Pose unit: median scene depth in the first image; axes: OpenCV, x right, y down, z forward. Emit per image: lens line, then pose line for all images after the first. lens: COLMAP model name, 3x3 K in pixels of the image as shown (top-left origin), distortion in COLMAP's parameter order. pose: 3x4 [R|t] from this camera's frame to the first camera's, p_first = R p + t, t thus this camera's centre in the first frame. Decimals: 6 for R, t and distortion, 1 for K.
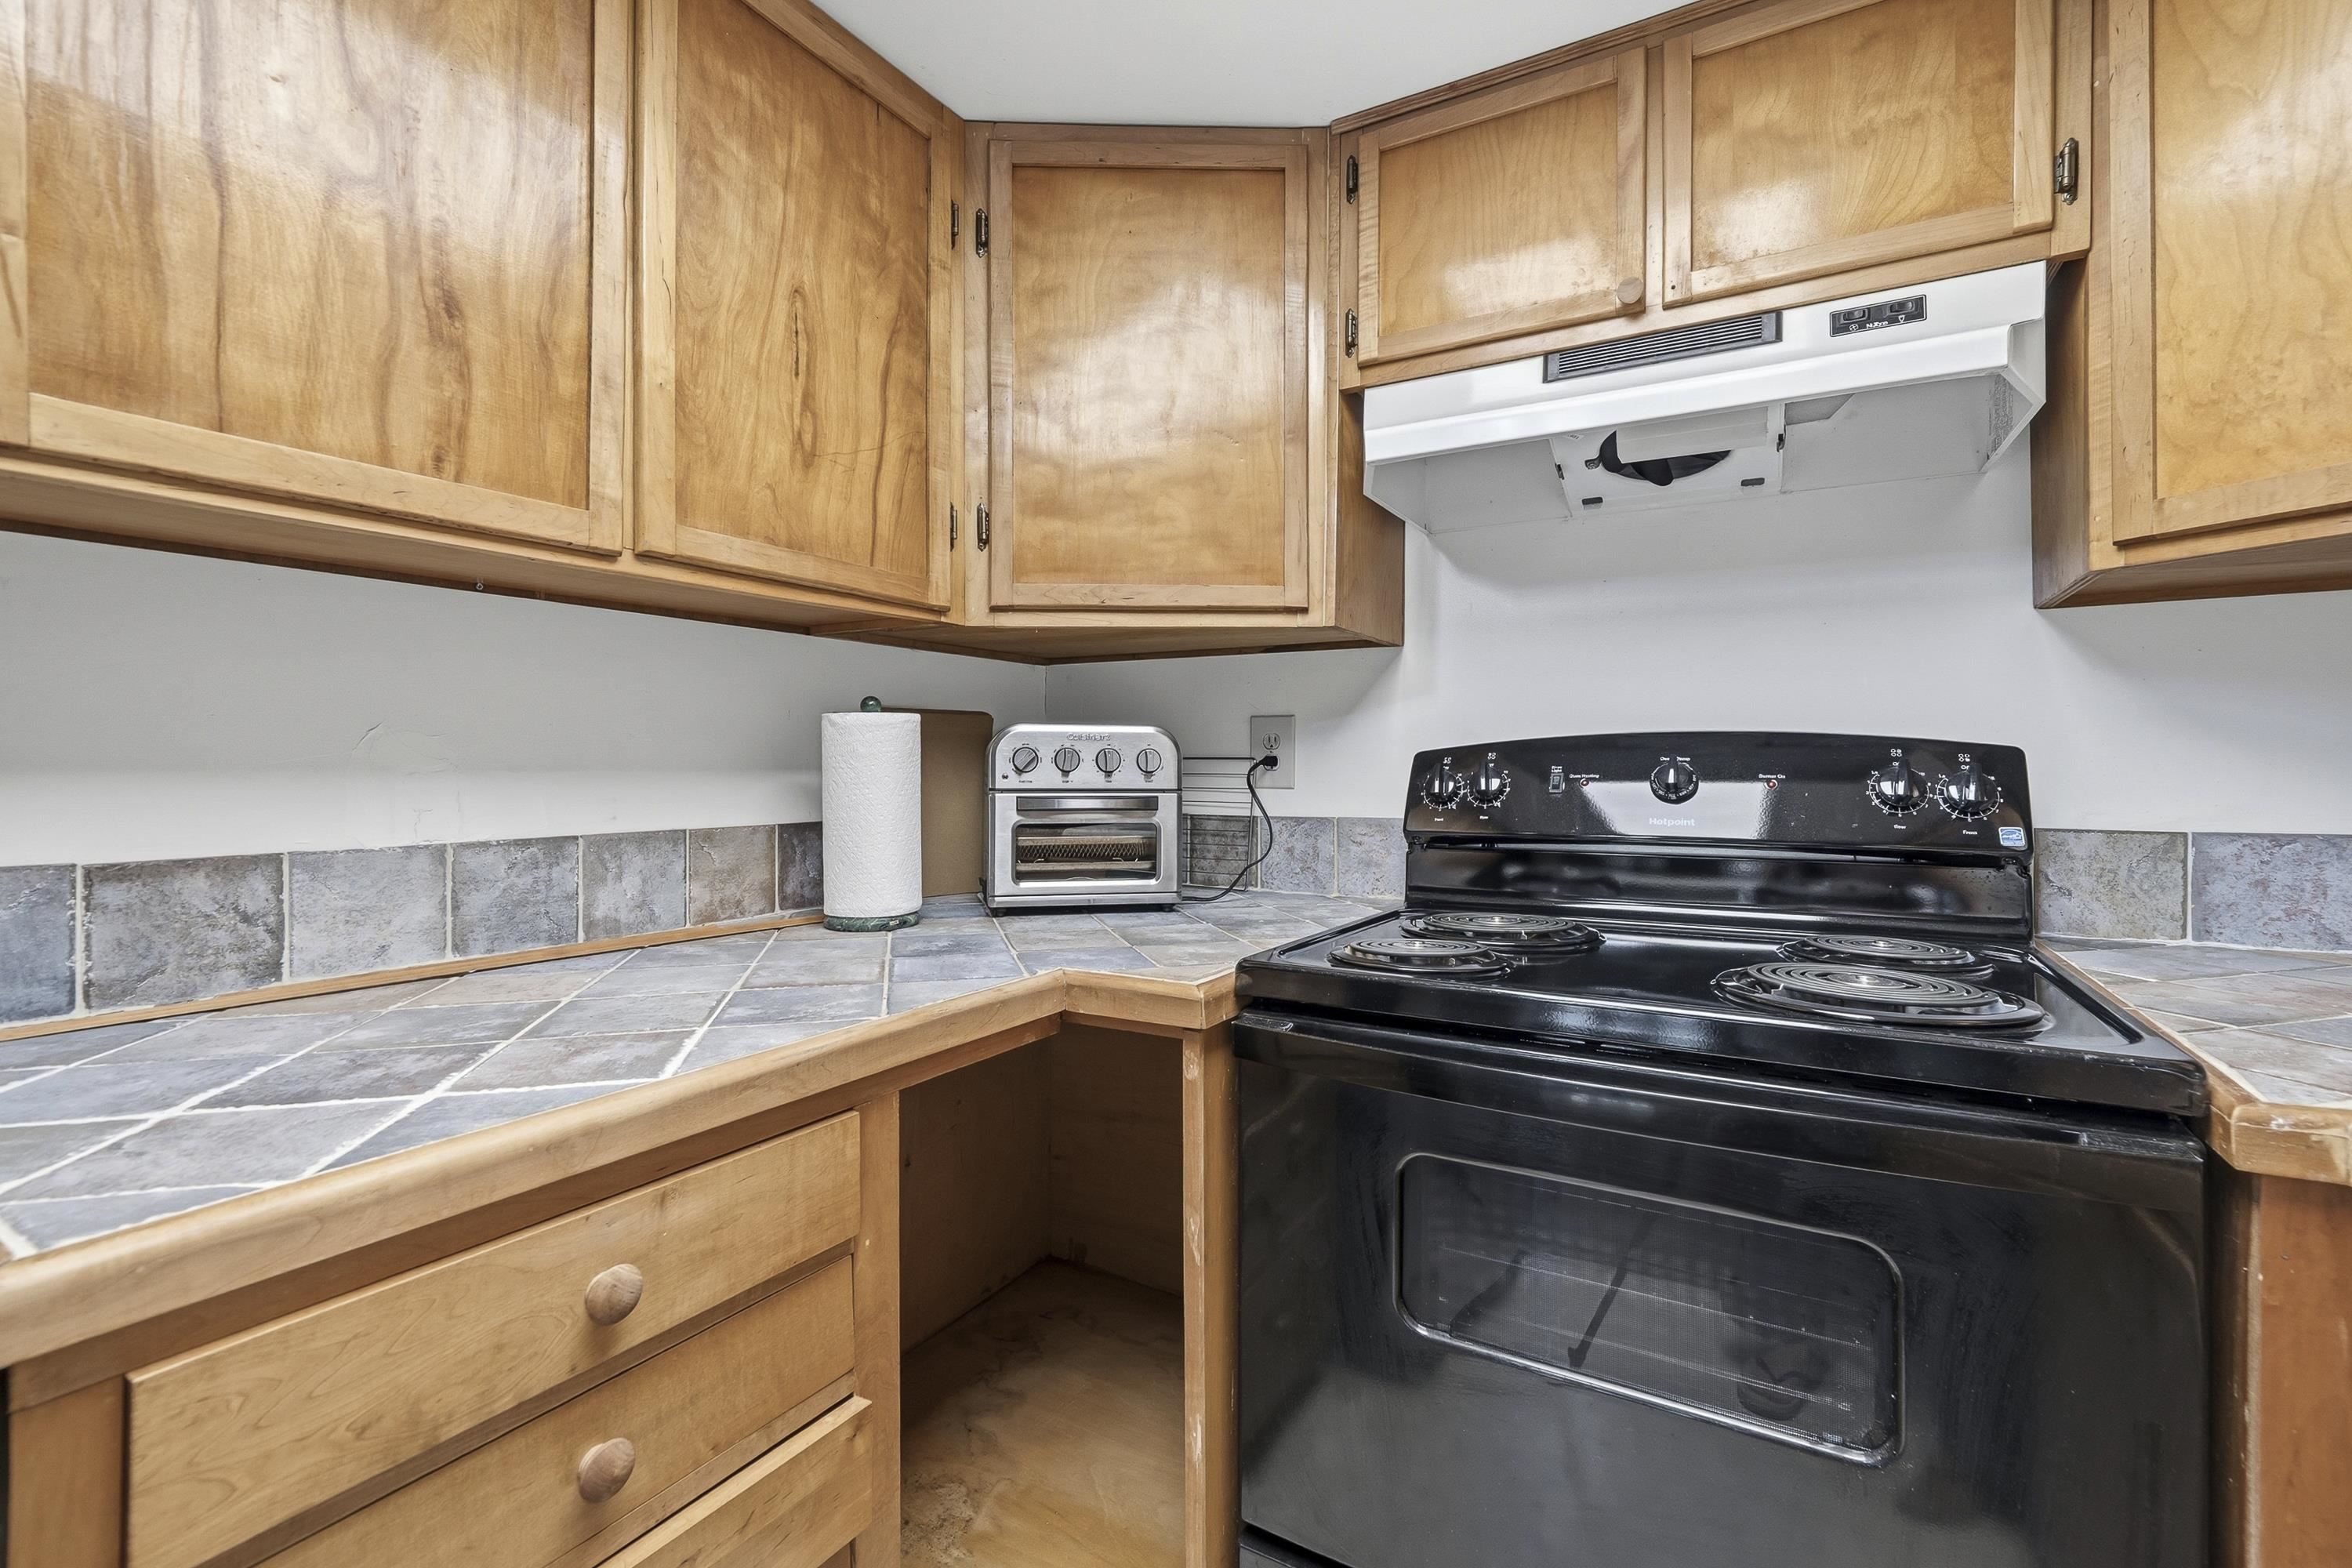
lens RADIAL K [[1007.0, 0, 1175.1], [0, 1007.0, 770.9], [0, 0, 1]] dist [-0.011031, 0.004515]
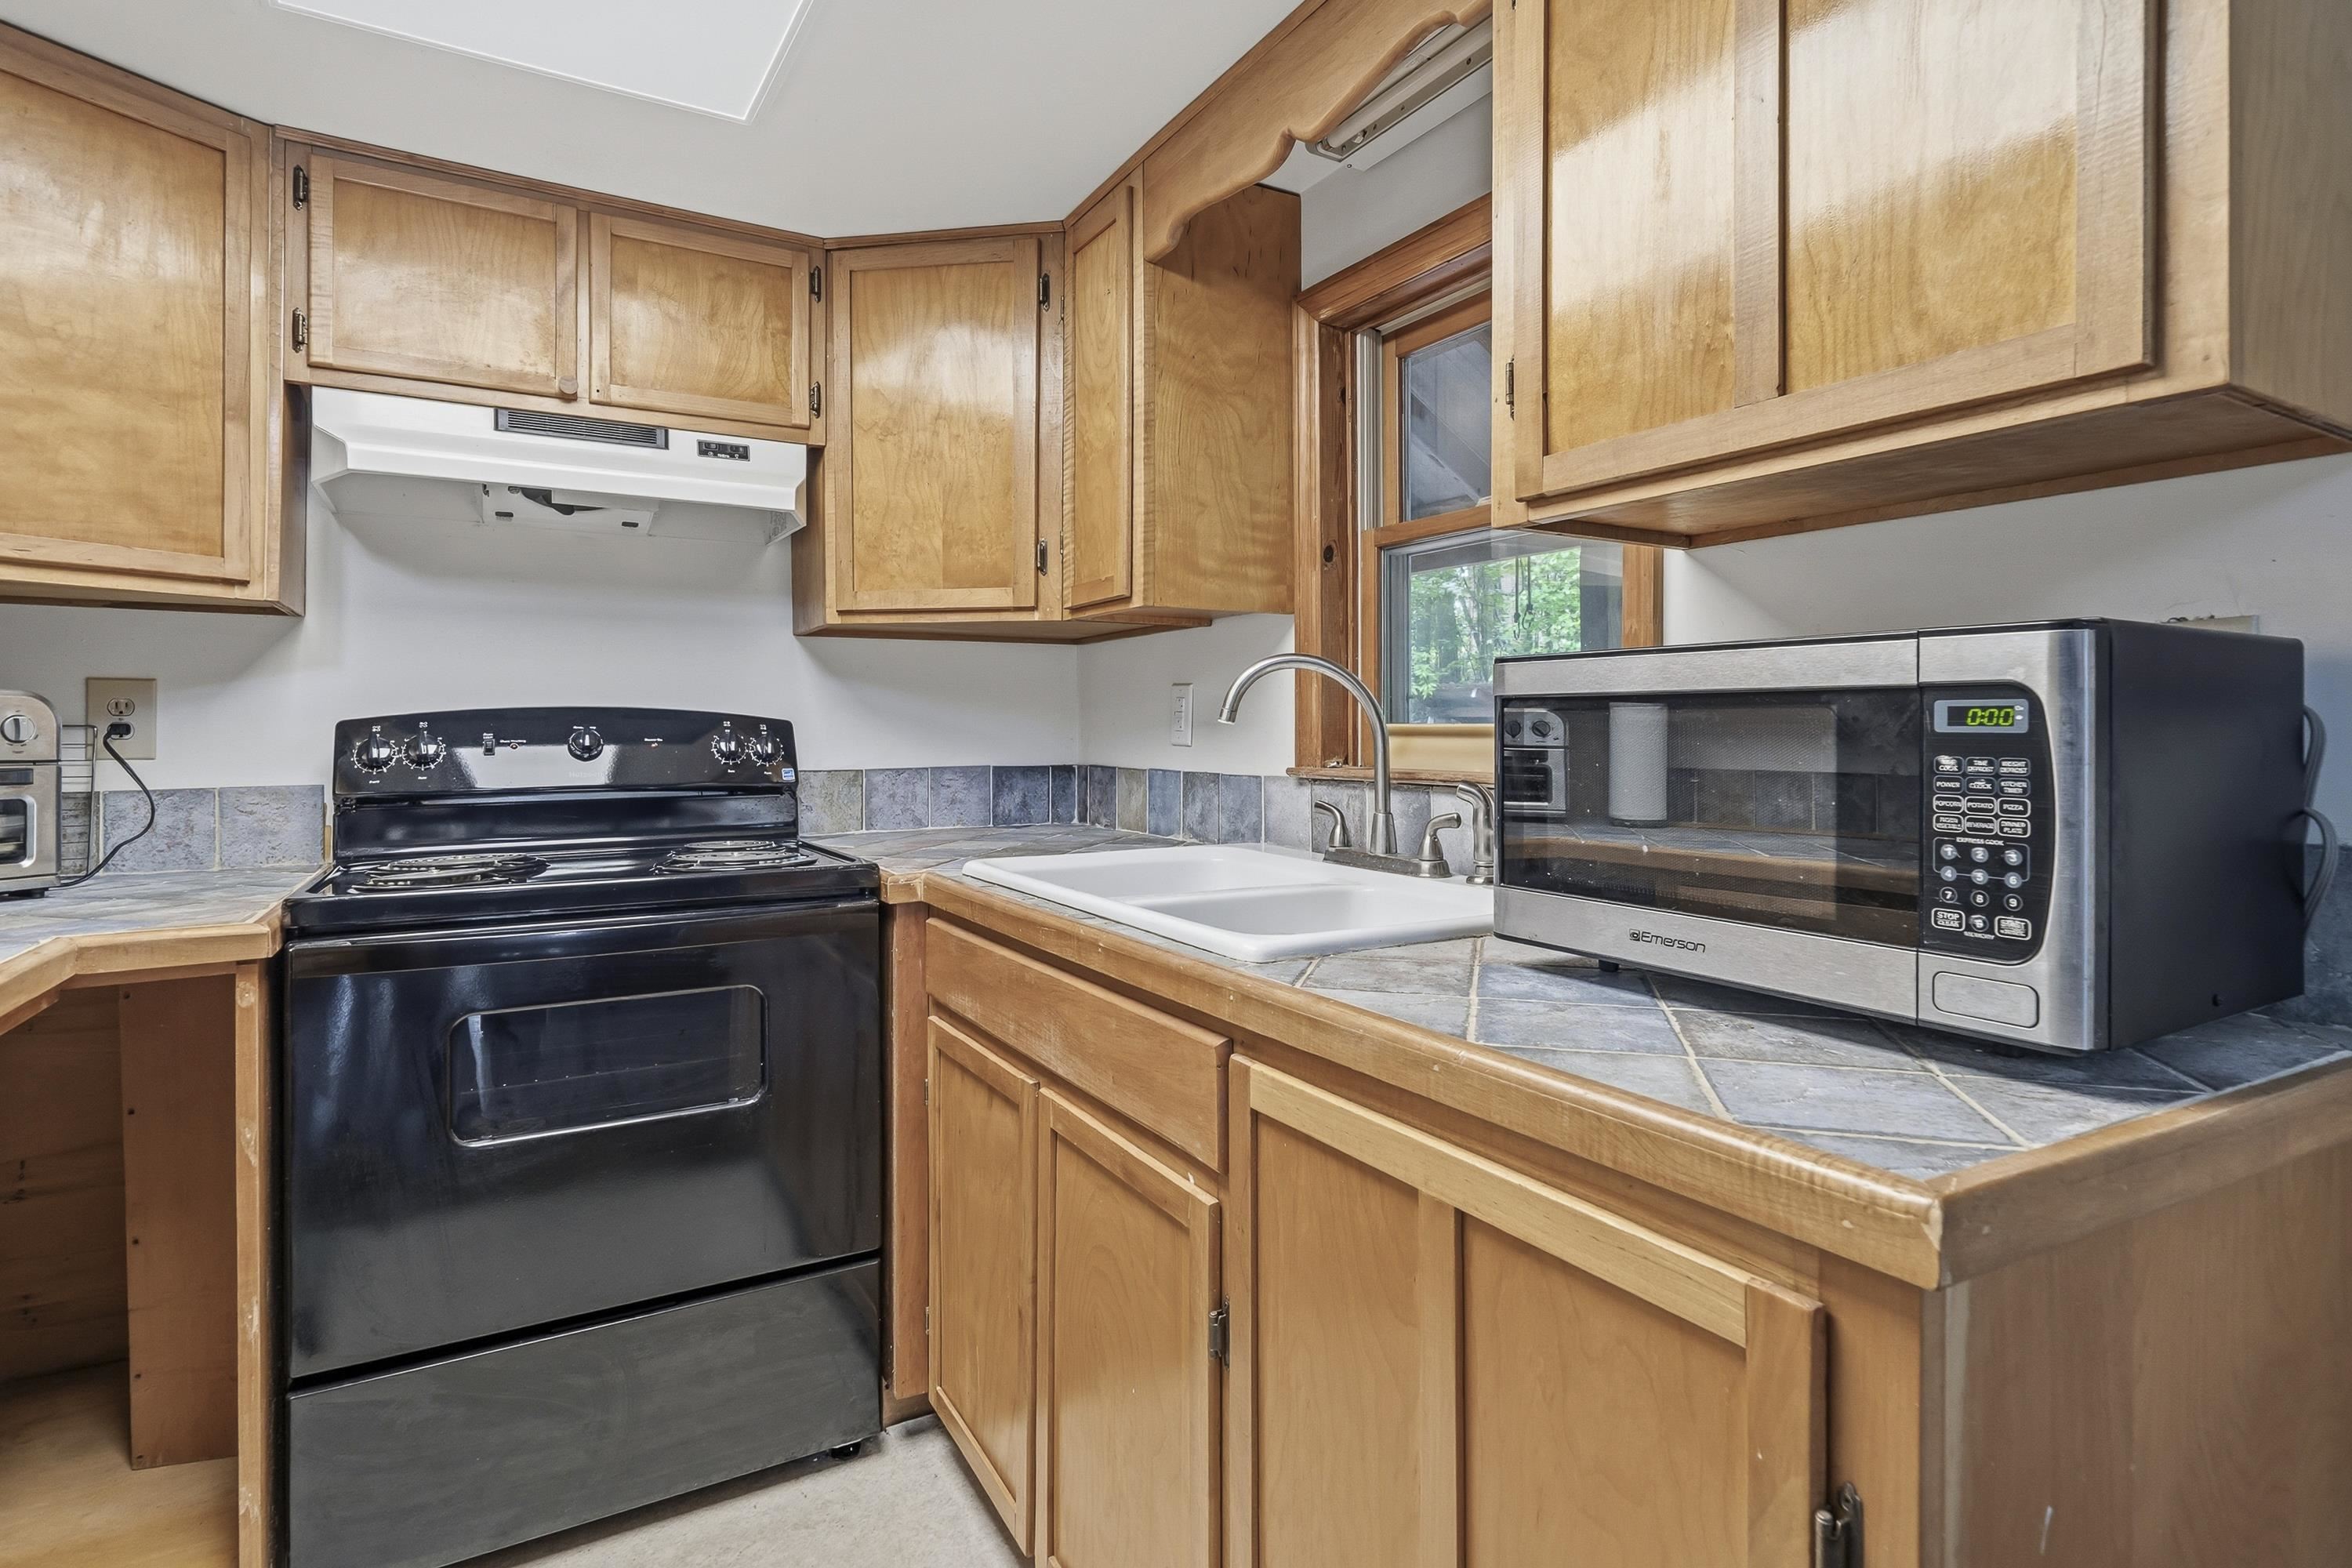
lens RADIAL K [[1188.6, 0, 1170.0], [0, 1188.6, 733.0], [0, 0, 1]] dist [-0.001375, -0.000522]
pose [[0.486198, -0.004899, 0.873835, -0.542147], [0.006943, 0.999974, 0.001743, -0.002194], [-0.873821, 0.005220, 0.486220, -0.479761]]
